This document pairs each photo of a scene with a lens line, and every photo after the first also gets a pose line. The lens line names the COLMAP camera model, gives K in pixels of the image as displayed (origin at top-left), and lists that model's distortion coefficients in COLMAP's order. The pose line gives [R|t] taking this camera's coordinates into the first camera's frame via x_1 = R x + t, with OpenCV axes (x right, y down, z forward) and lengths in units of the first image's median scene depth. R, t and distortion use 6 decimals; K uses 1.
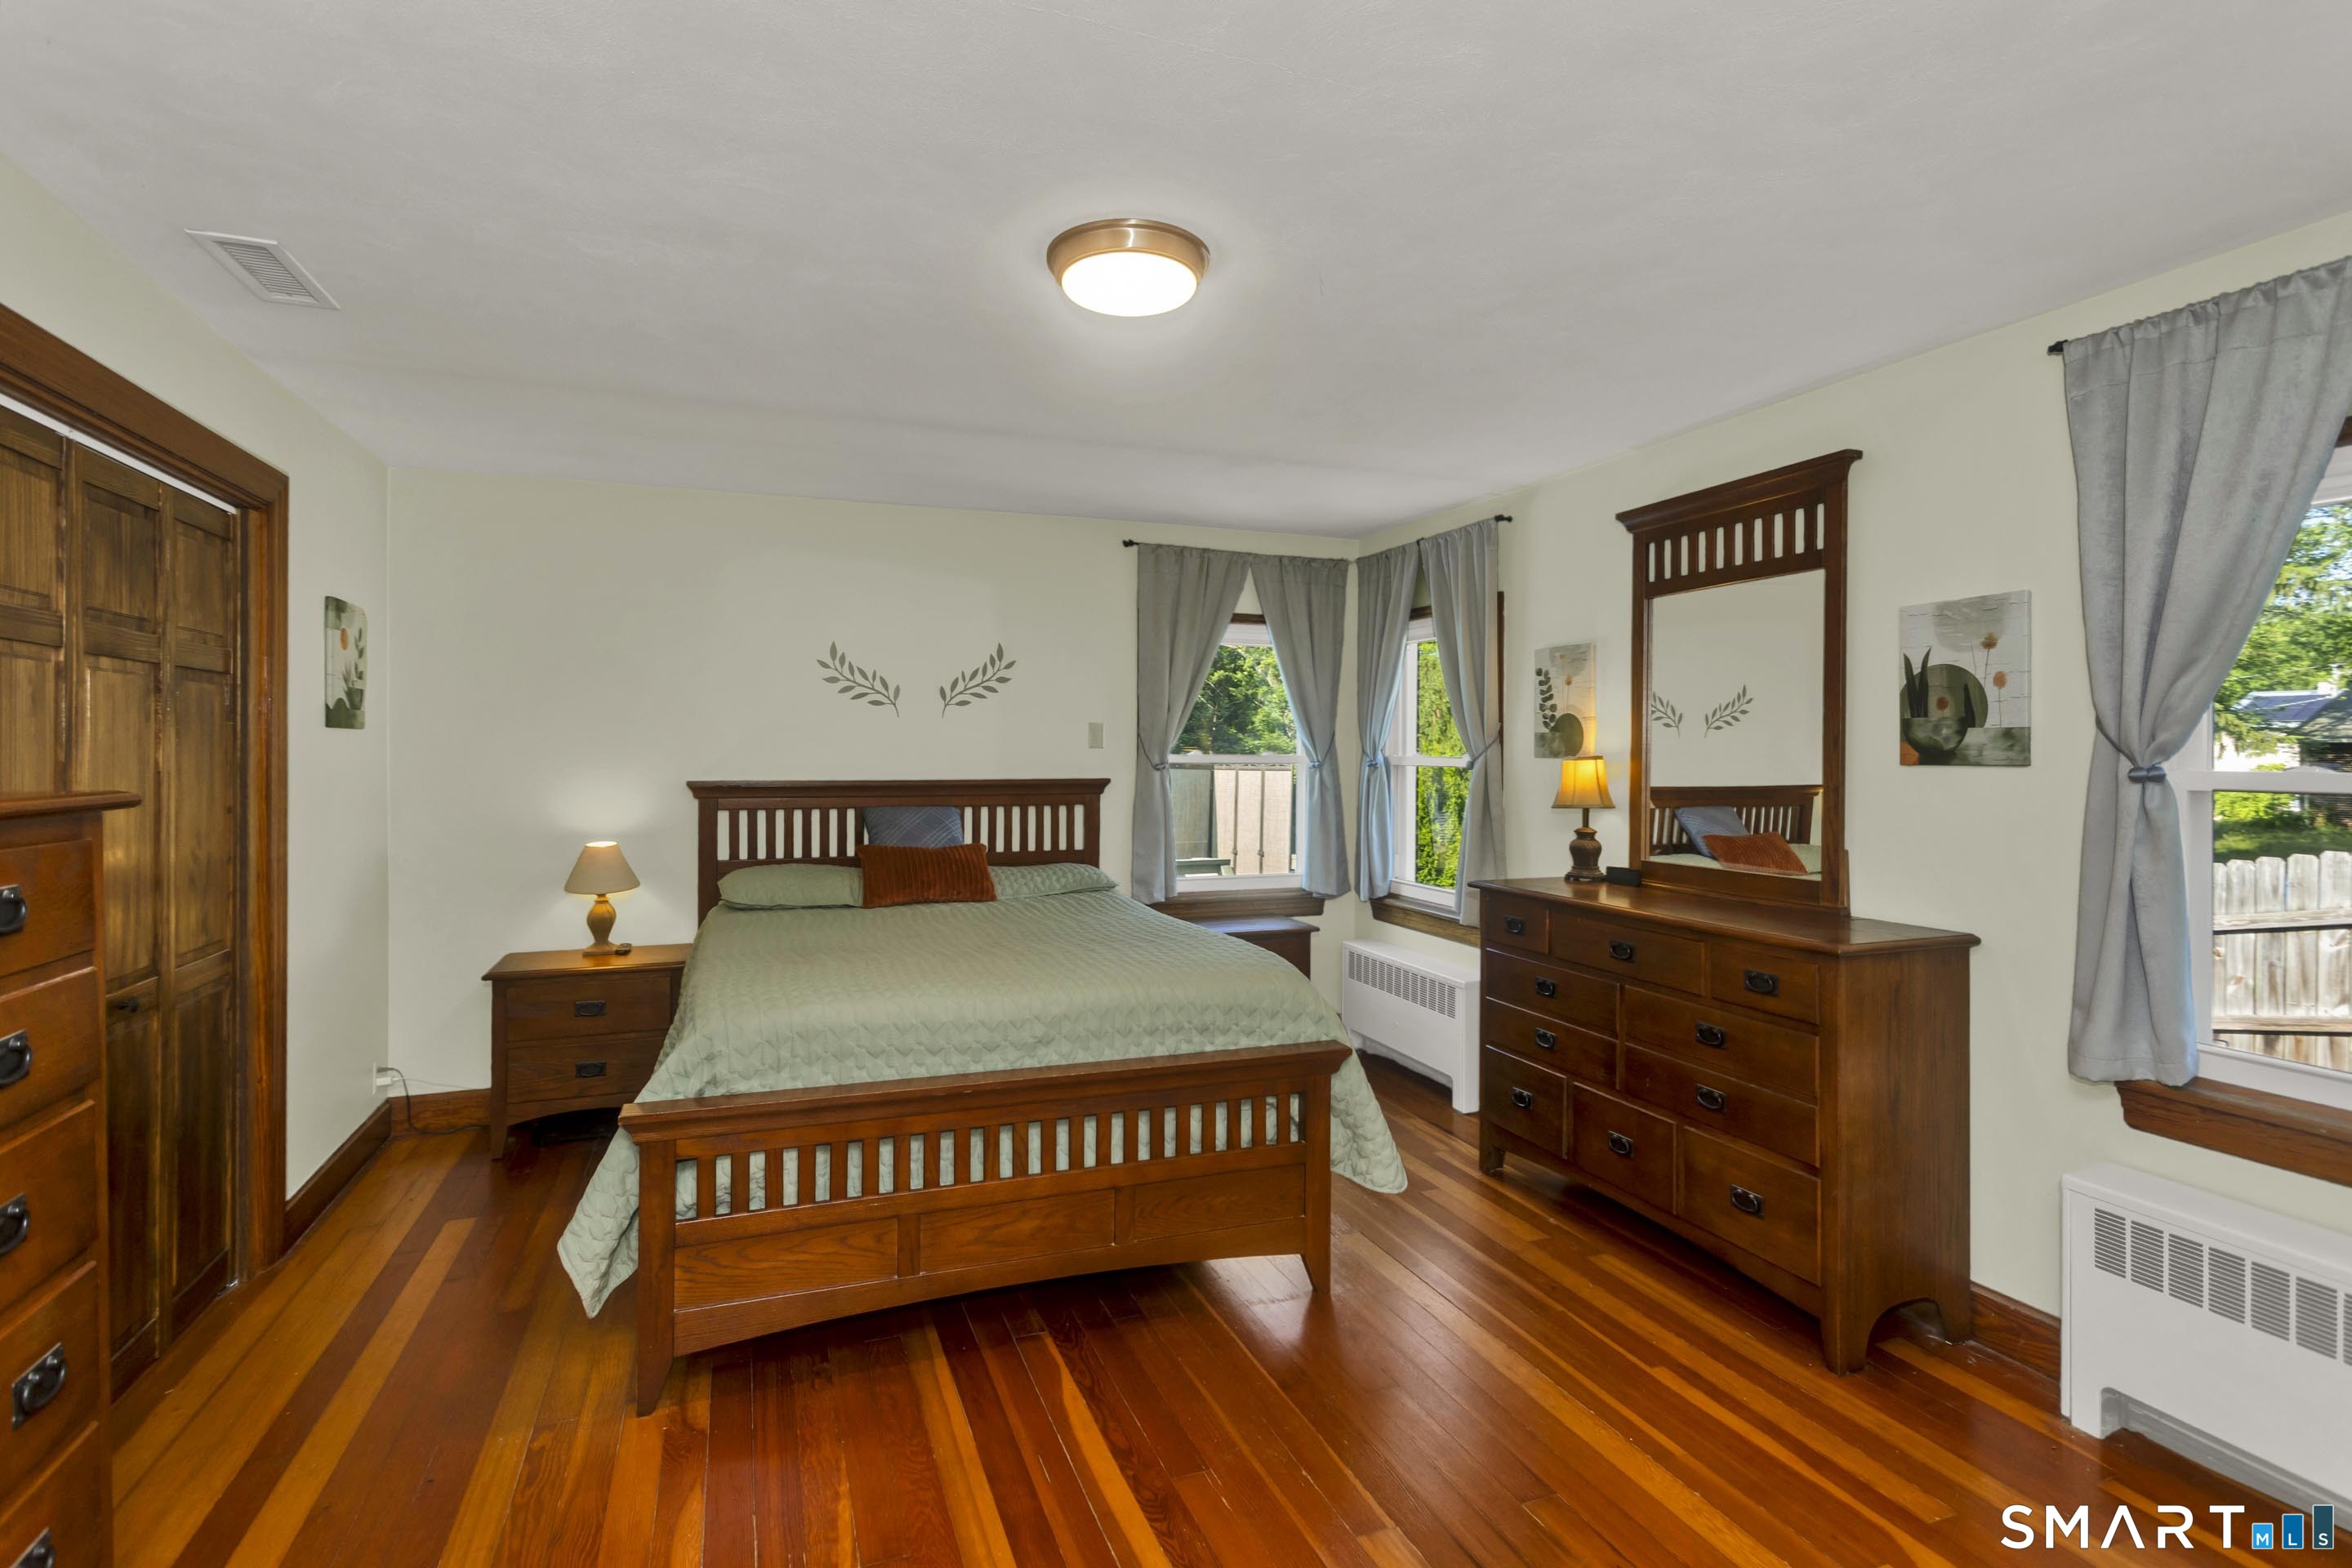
lens RADIAL K [[1115.4, 0, 1186.3], [0, 1115.4, 765.9], [0, 0, 1]] dist [-0.007779, 0.000628]
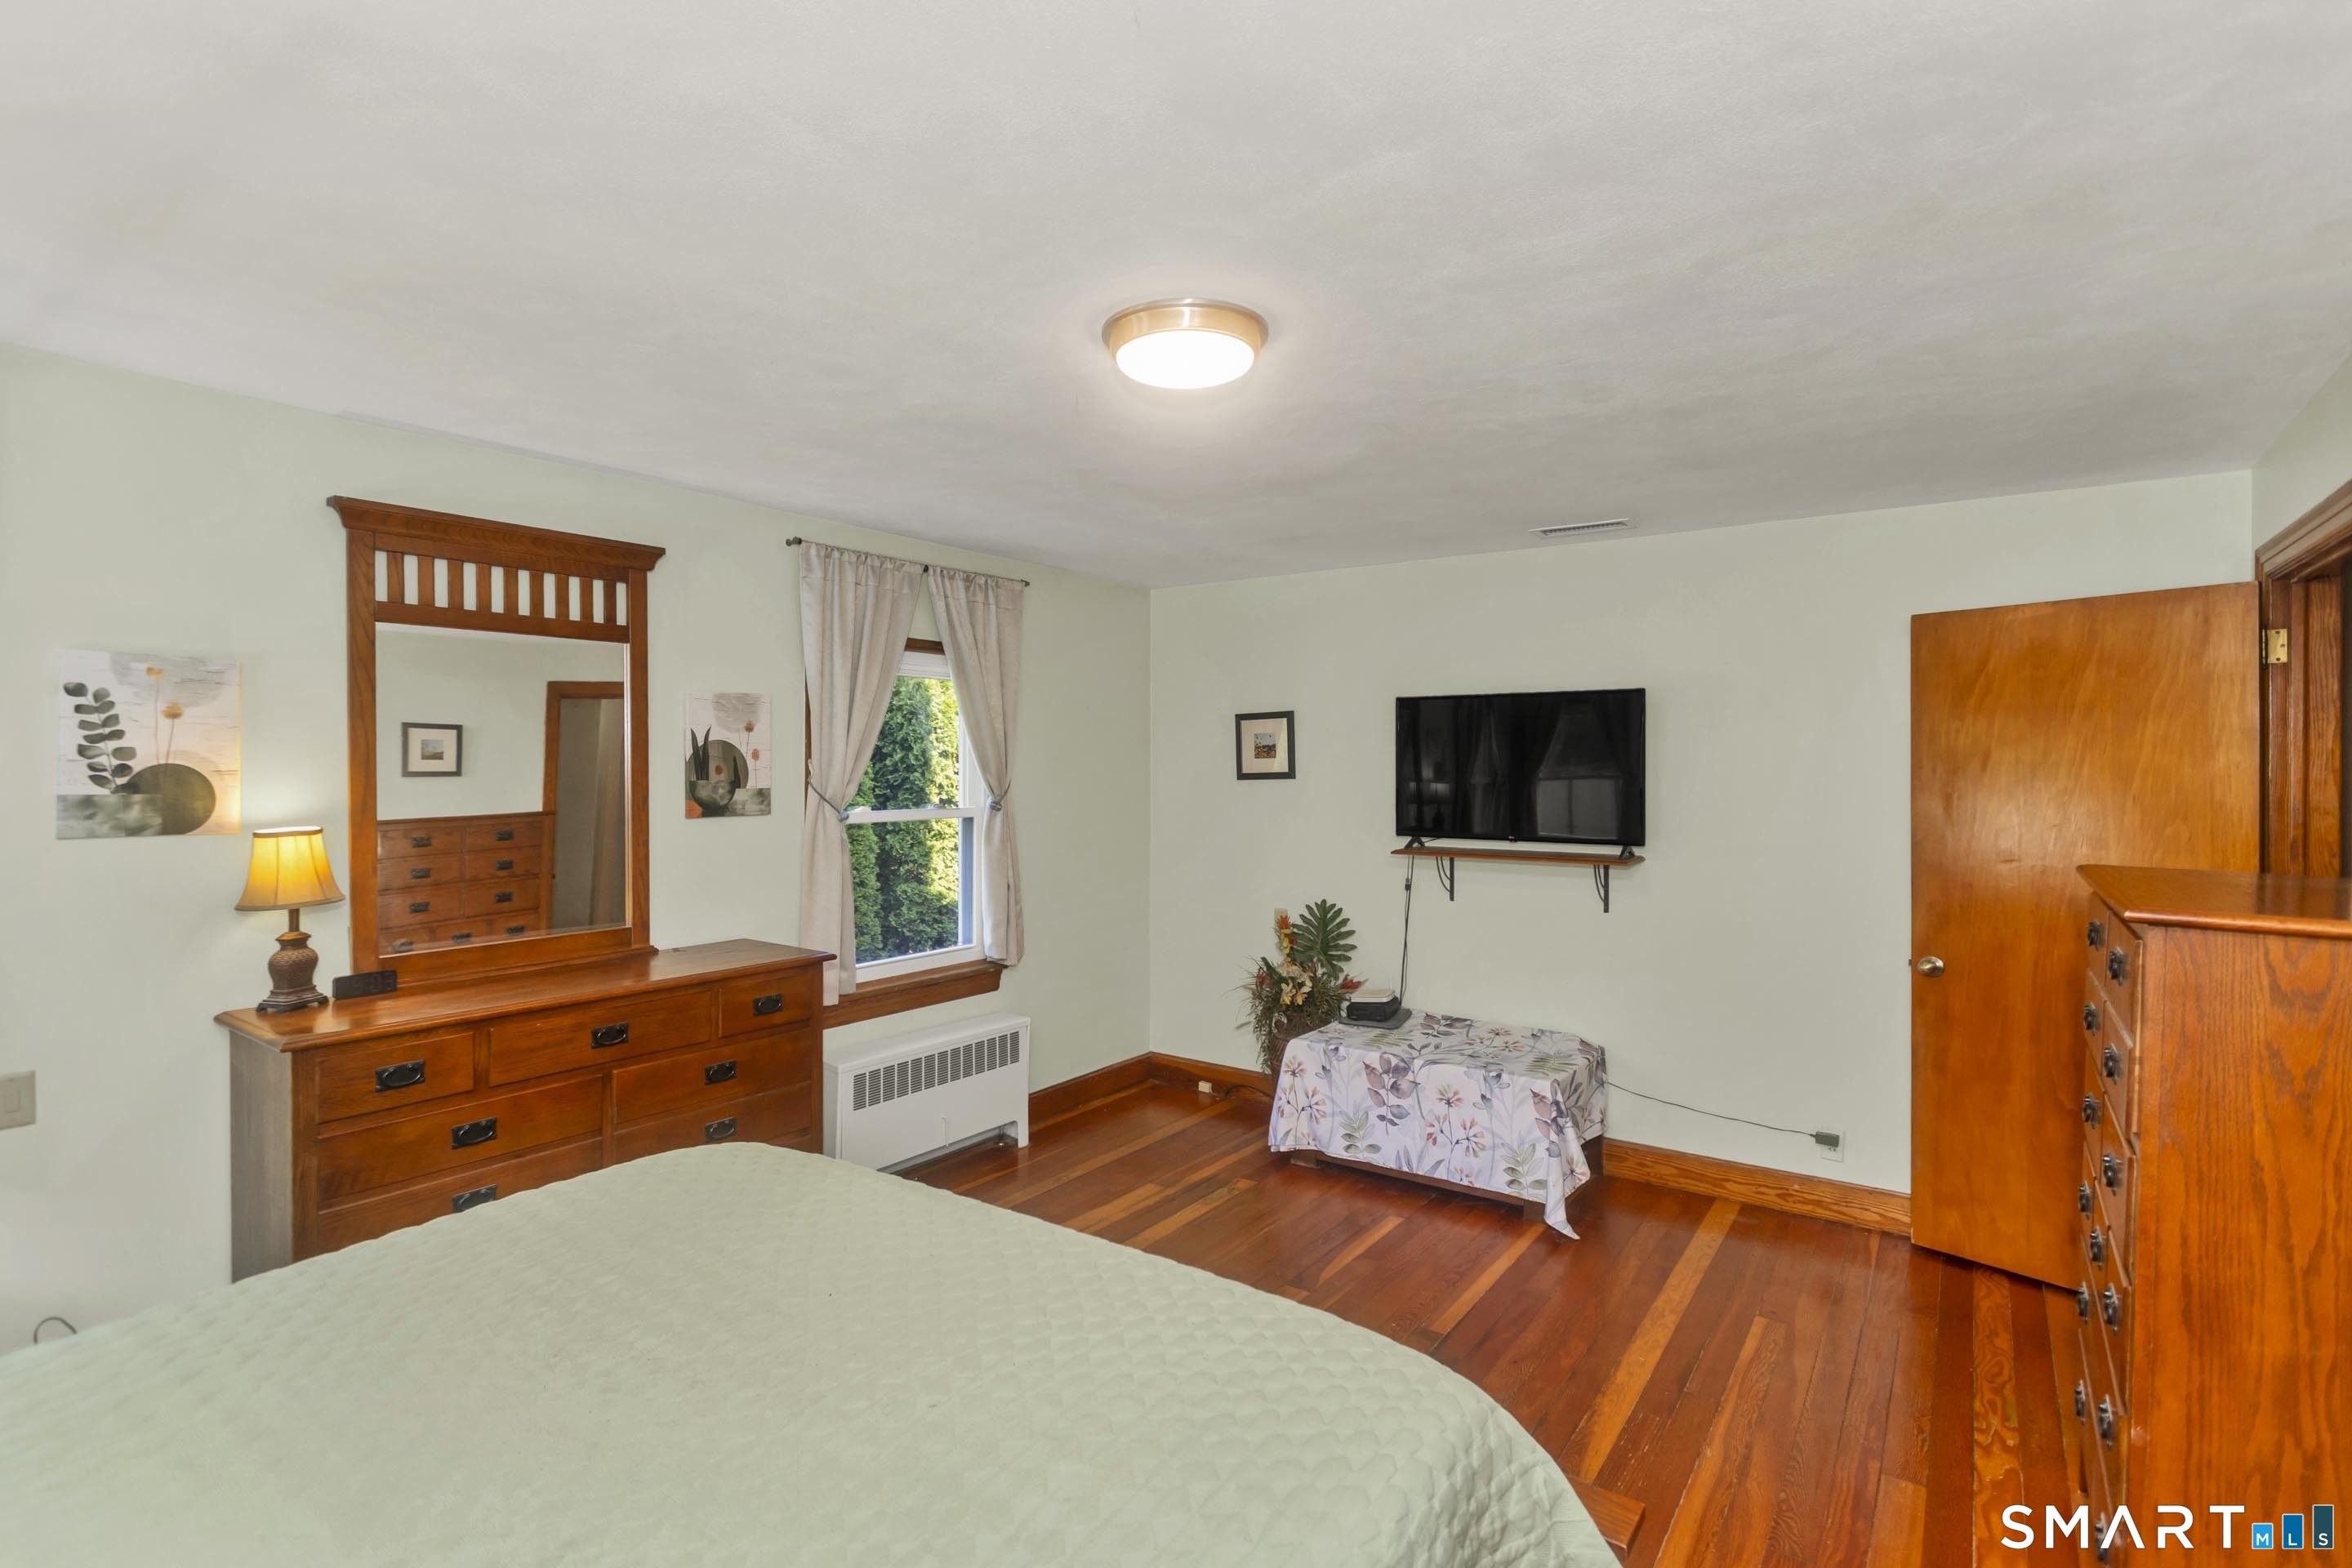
lens RADIAL K [[1115.4, 0, 1186.3], [0, 1115.4, 765.9], [0, 0, 1]] dist [-0.007779, 0.000628]
pose [[-0.550158, -0.001306, 0.835059, -0.564465], [0.009765, 0.999920, 0.007997, -0.051712], [-0.835003, 0.012554, -0.550102, 0.989081]]
